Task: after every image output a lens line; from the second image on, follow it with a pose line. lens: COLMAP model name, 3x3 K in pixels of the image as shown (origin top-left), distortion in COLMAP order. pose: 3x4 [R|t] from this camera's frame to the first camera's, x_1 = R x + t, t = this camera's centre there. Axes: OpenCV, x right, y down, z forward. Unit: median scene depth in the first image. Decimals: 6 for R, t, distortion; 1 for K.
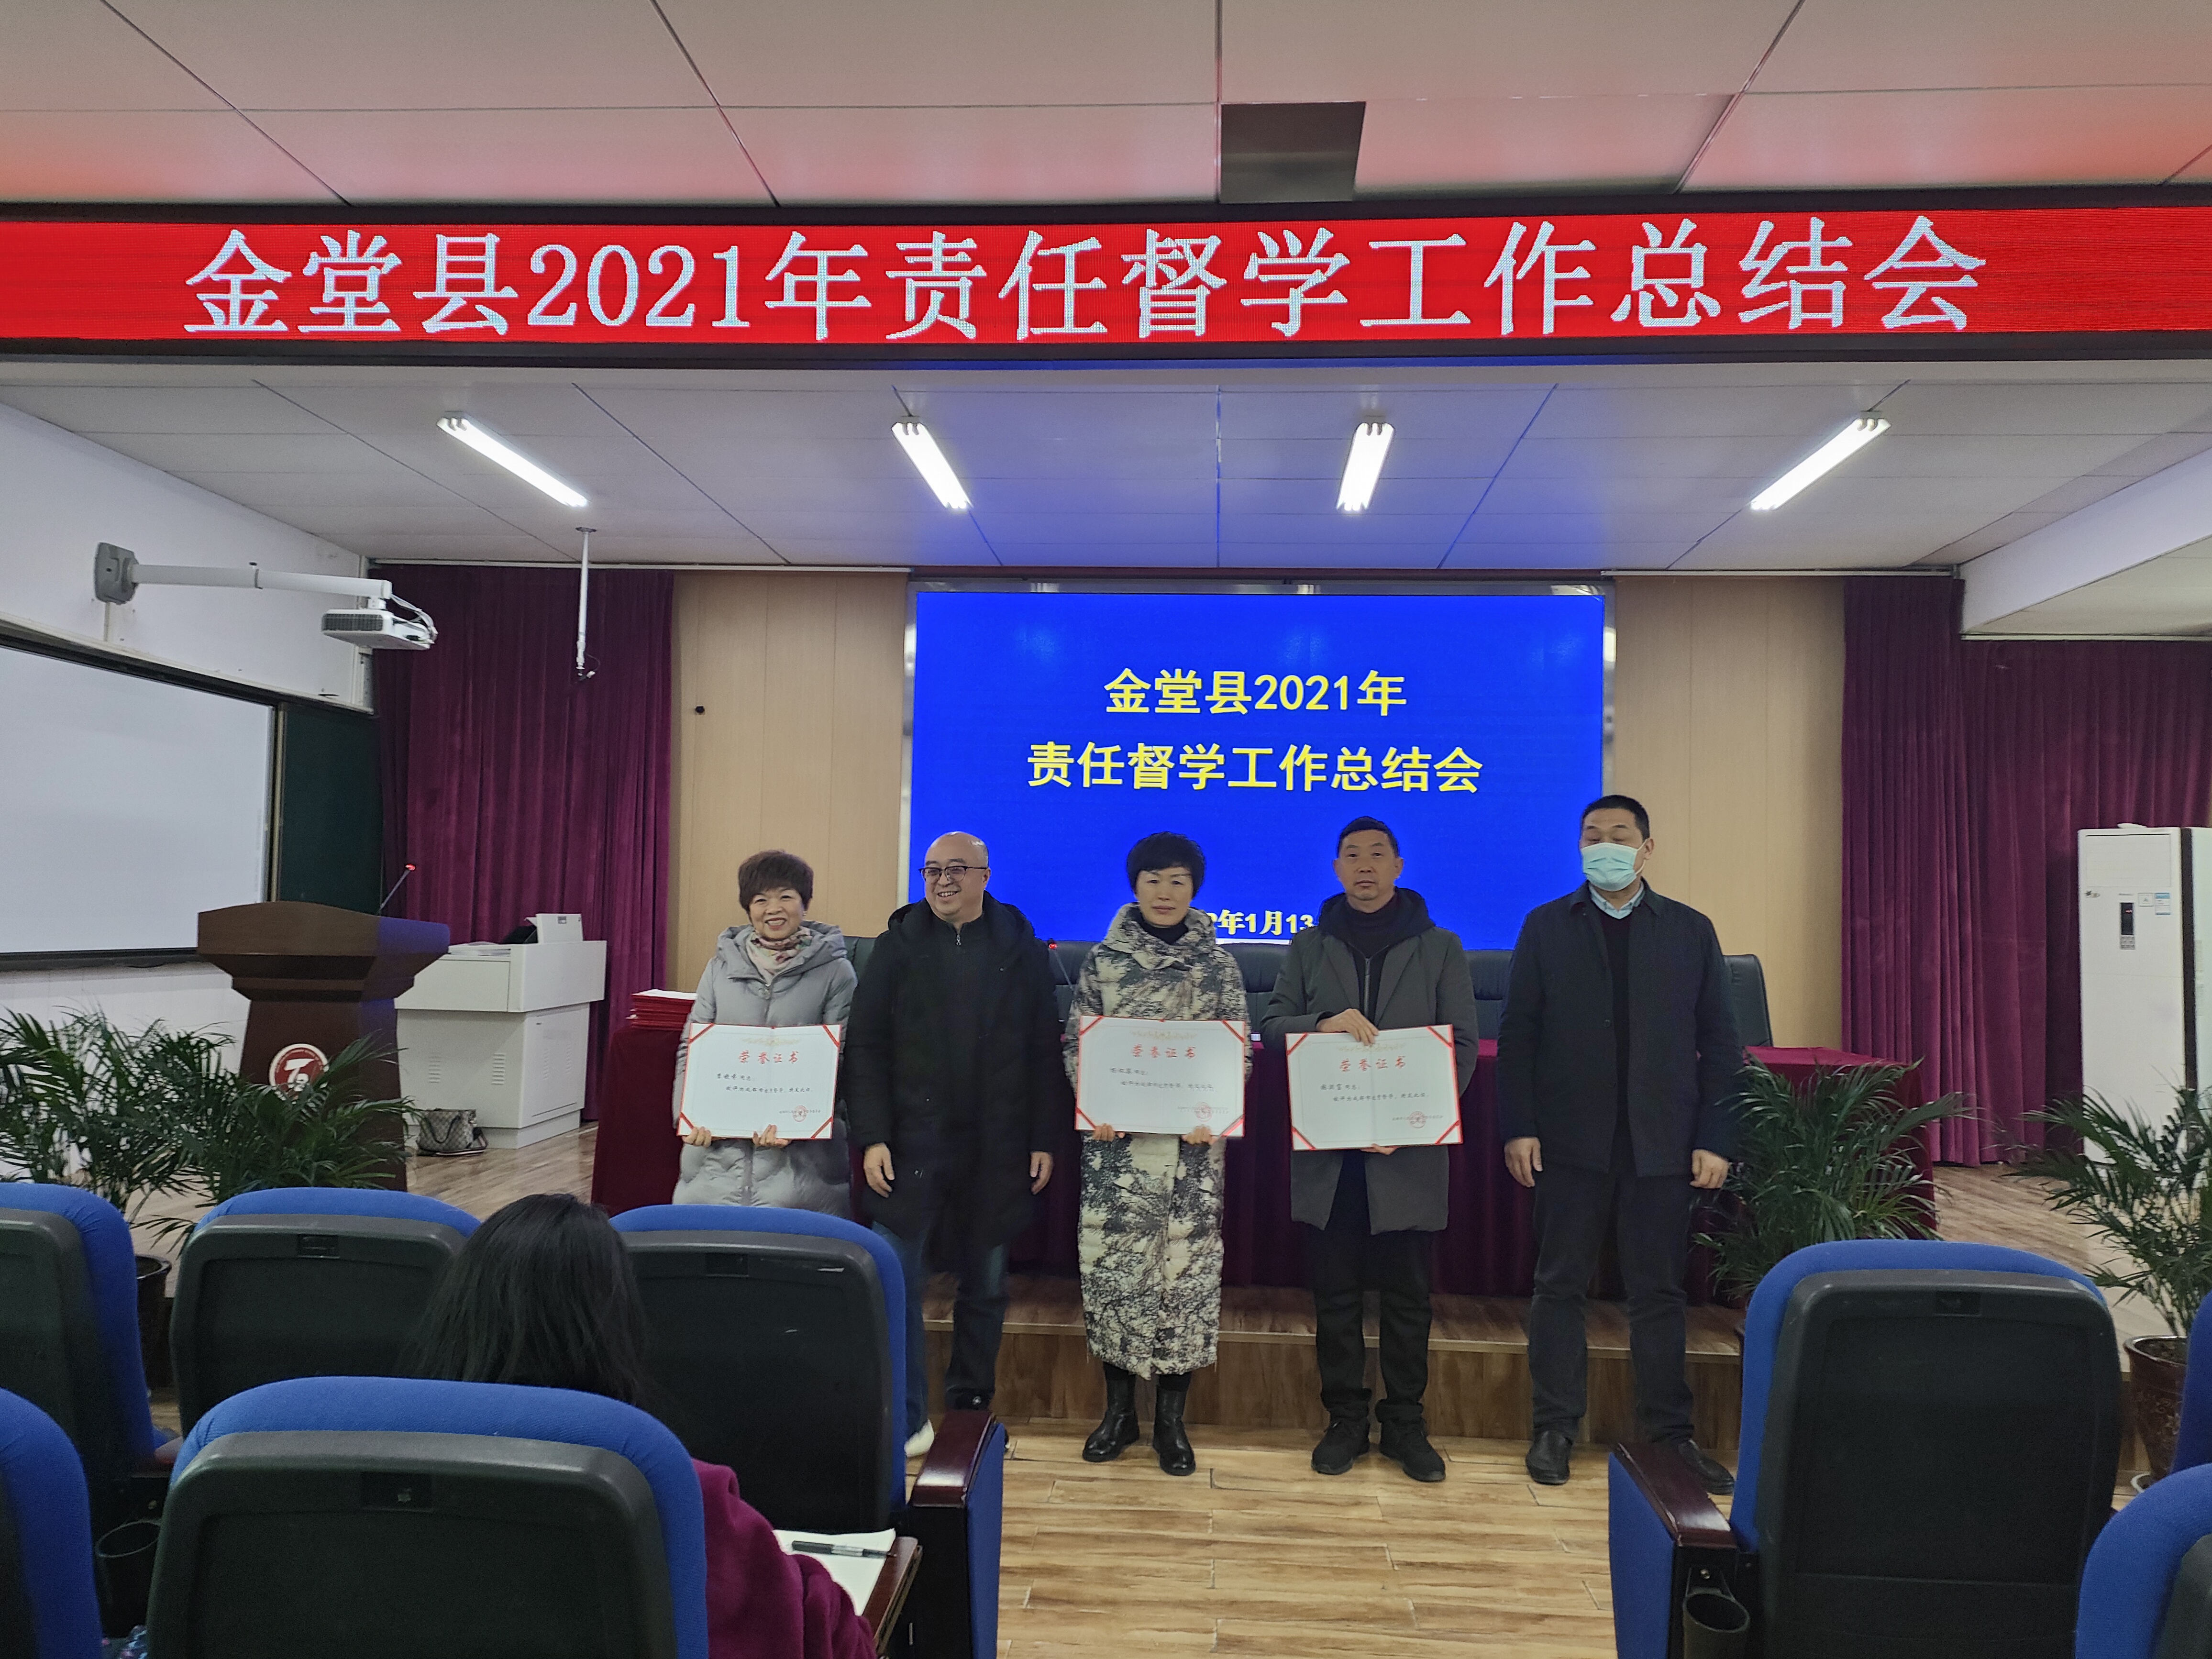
lens RADIAL K [[1625.1, 0, 1105.8], [0, 1625.1, 809.3], [0, 0, 1]] dist [0.084381, -0.091891]
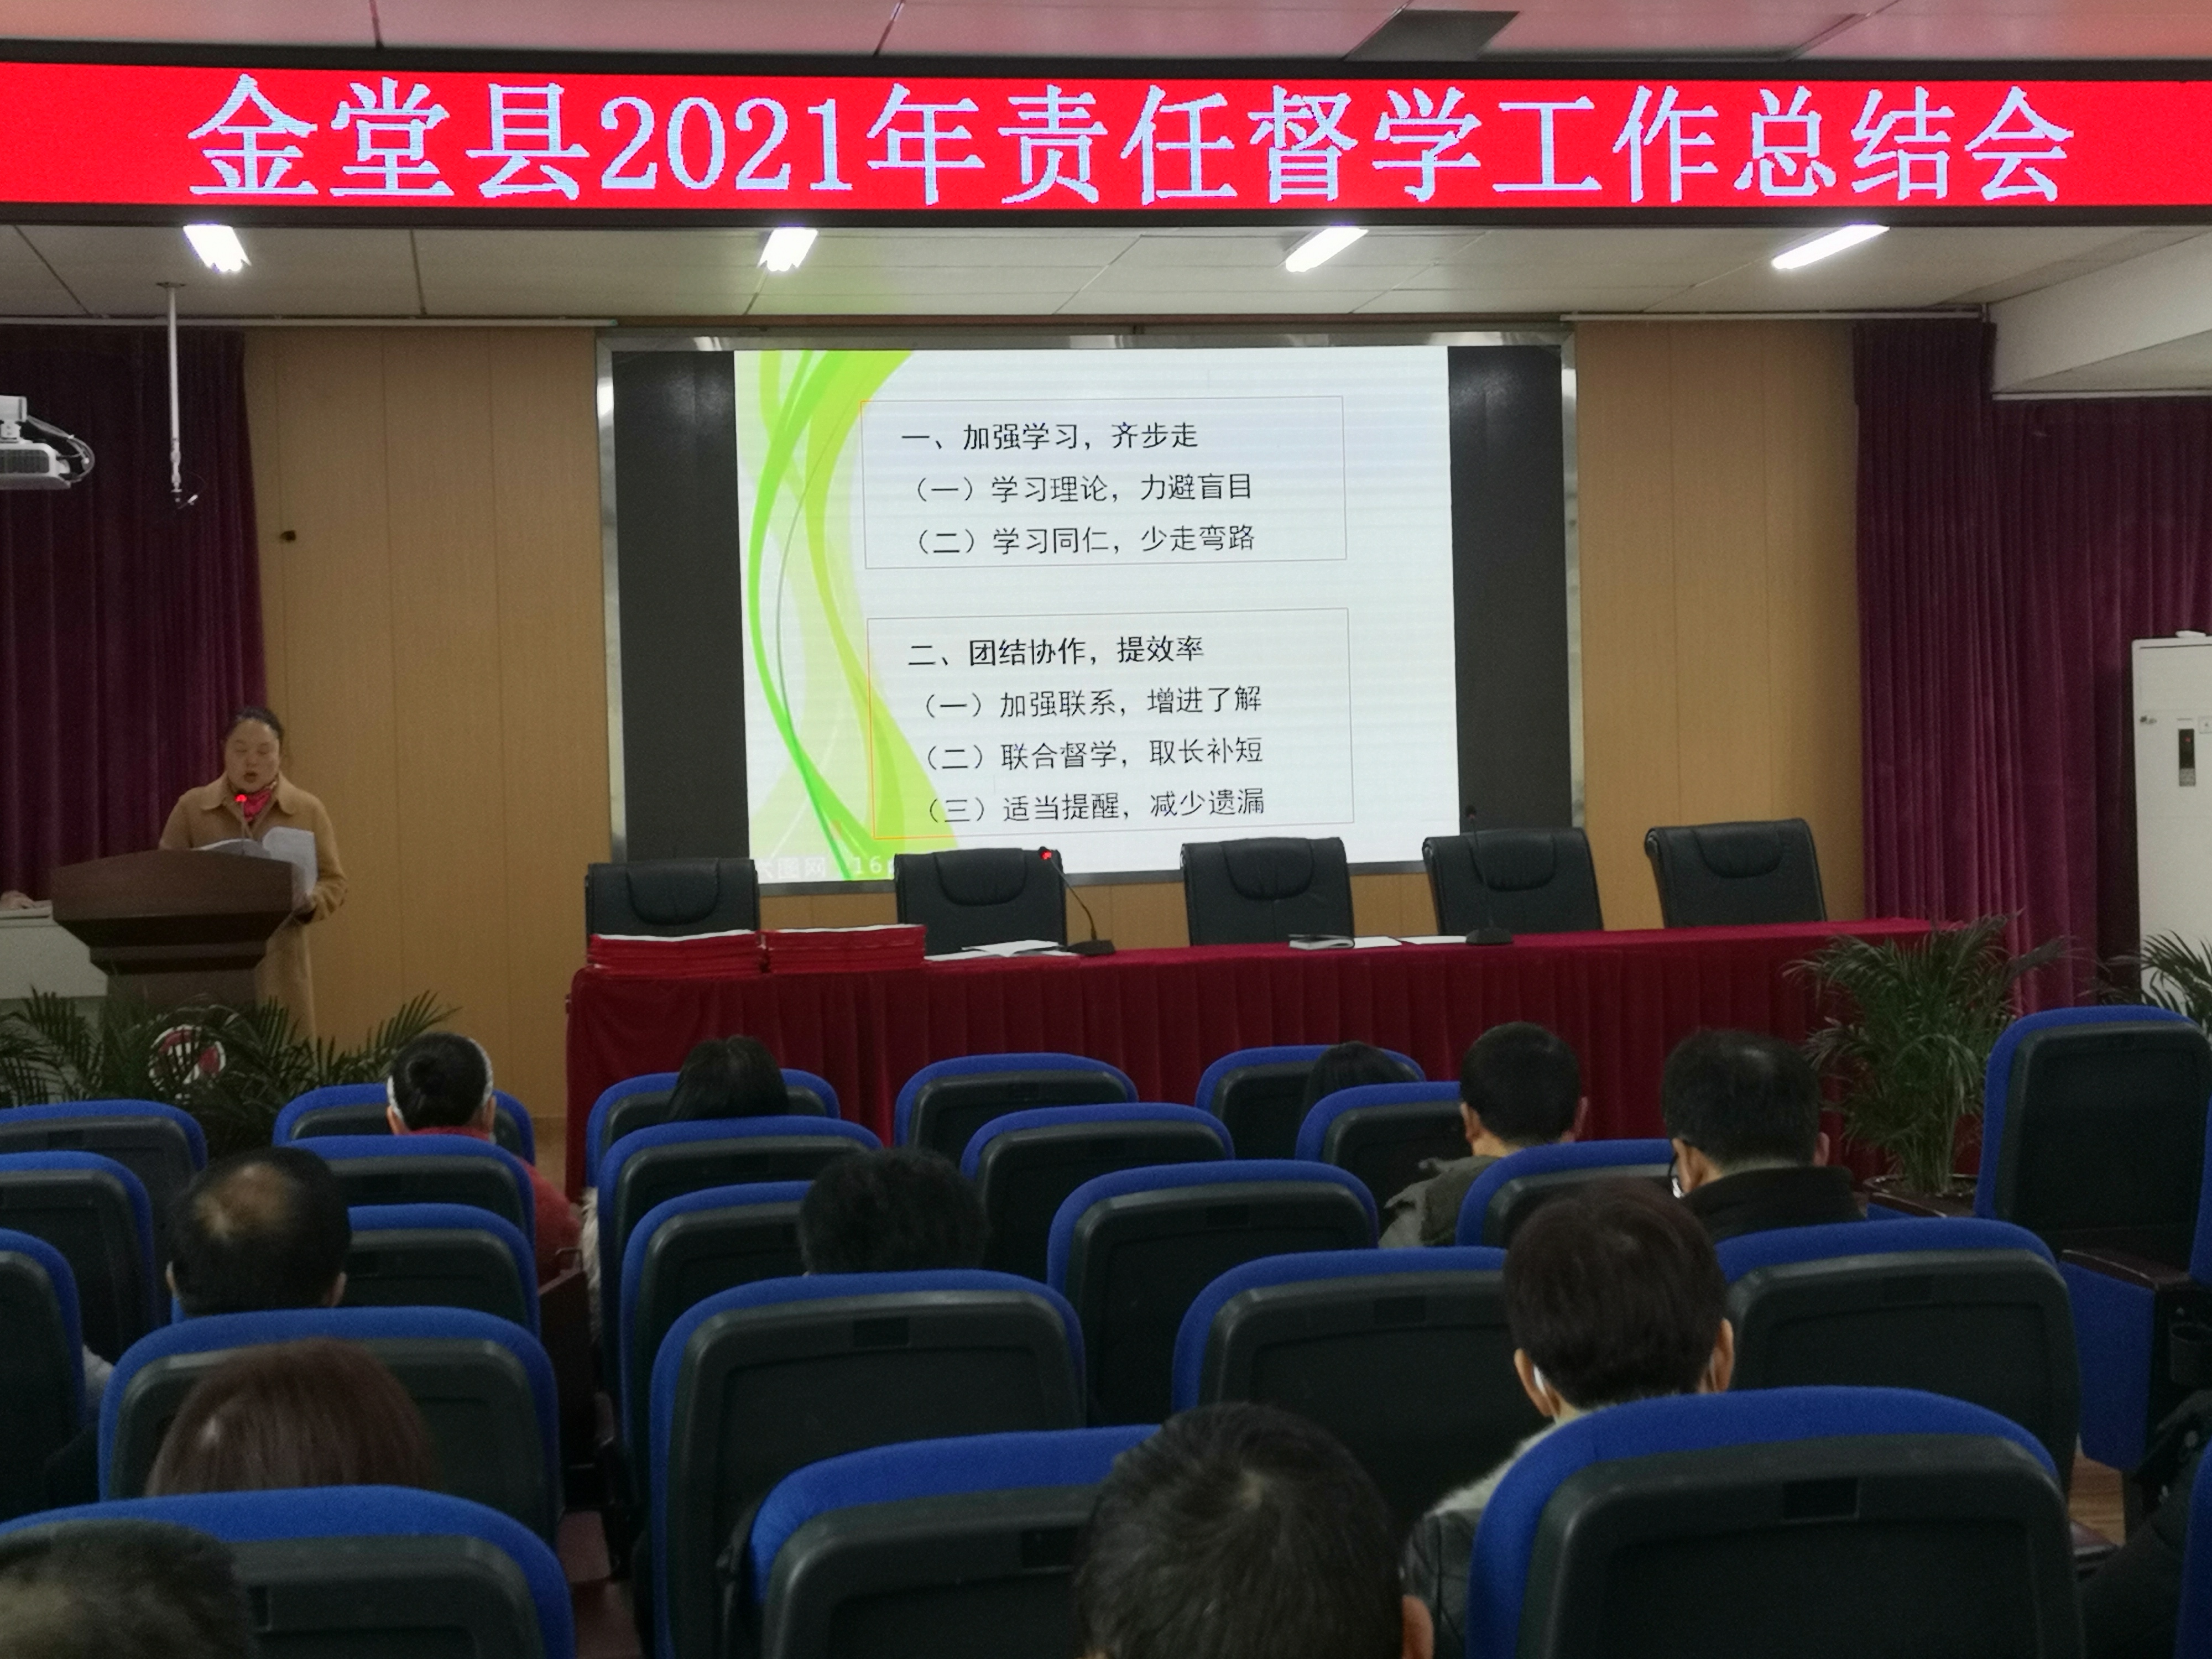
lens RADIAL K [[3349.0, 0, 1120.6], [0, 3349.0, 808.1], [0, 0, 1]] dist [0.059059, 0.000000]
pose [[0.966949, -0.052349, 0.249539, -0.547531], [0.034341, 0.996518, 0.075982, -0.087863], [-0.252647, -0.064901, 0.965379, -0.841641]]
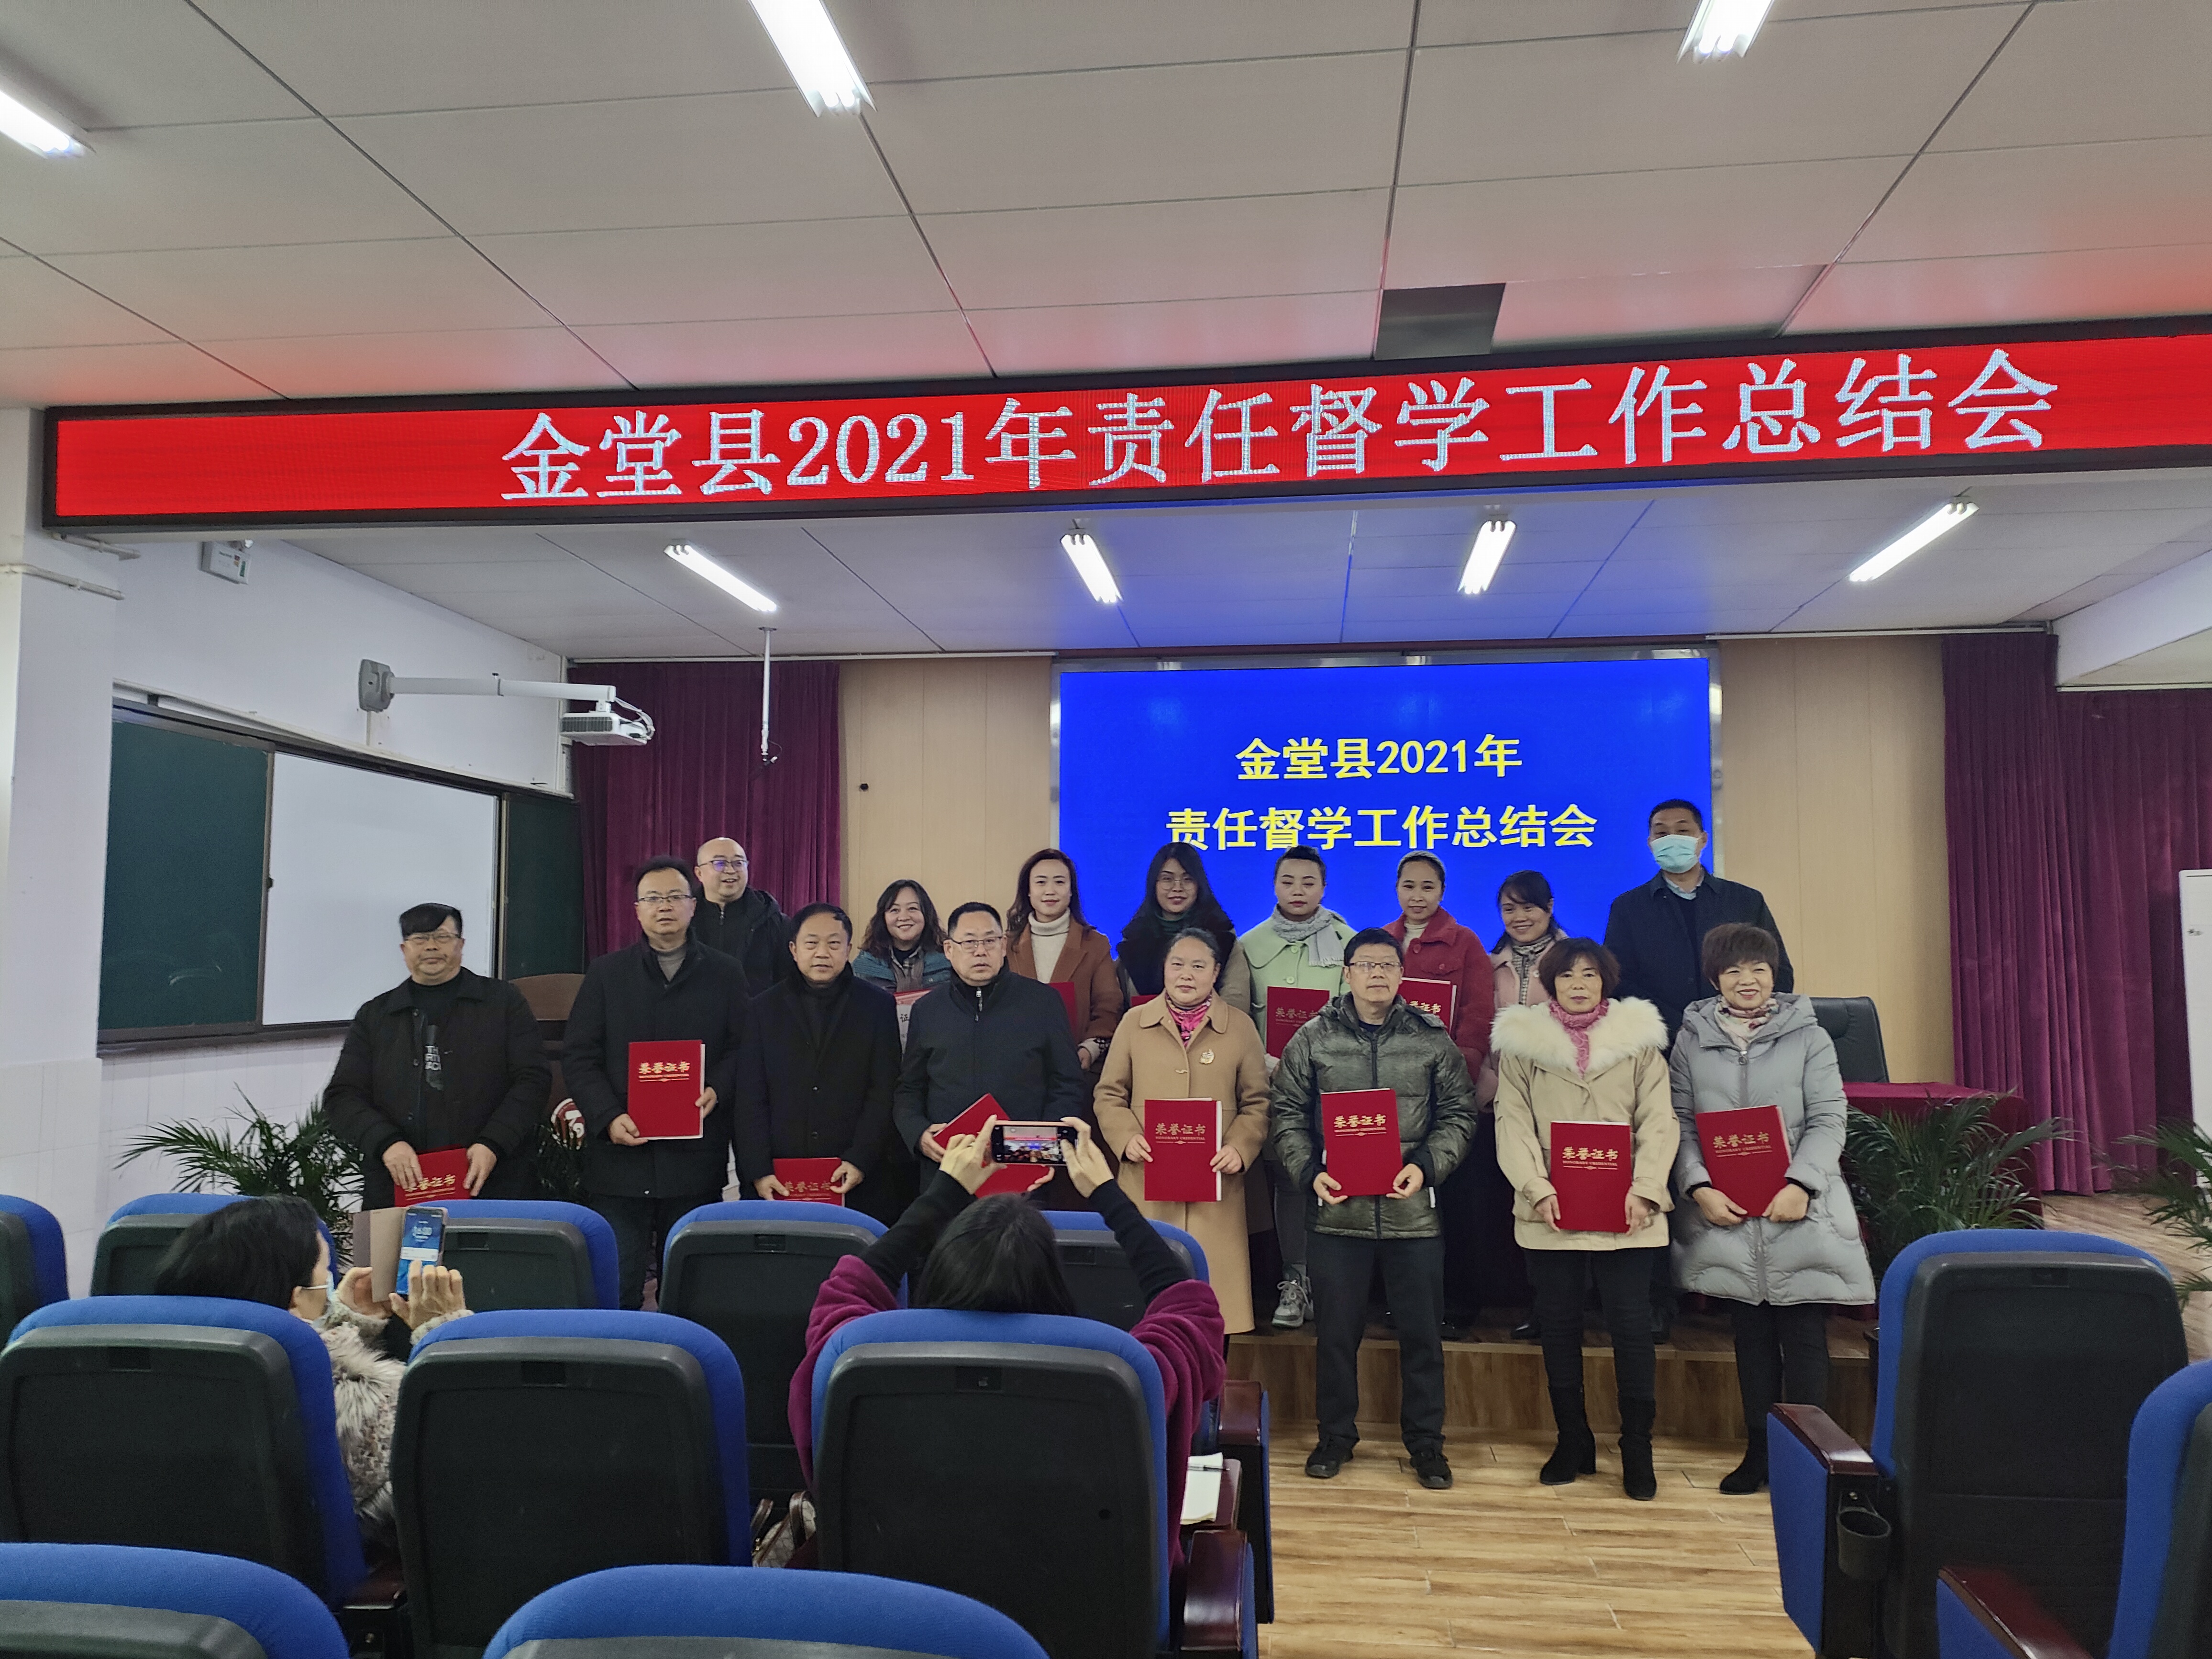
lens RADIAL K [[1625.1, 0, 1100.3], [0, 1625.1, 820.5], [0, 0, 1]] dist [0.084381, -0.091891]
pose [[0.998268, -0.024036, -0.053698, -0.068046], [0.022822, 0.999473, -0.023102, -0.019974], [0.054225, 0.021837, 0.998290, -0.157696]]
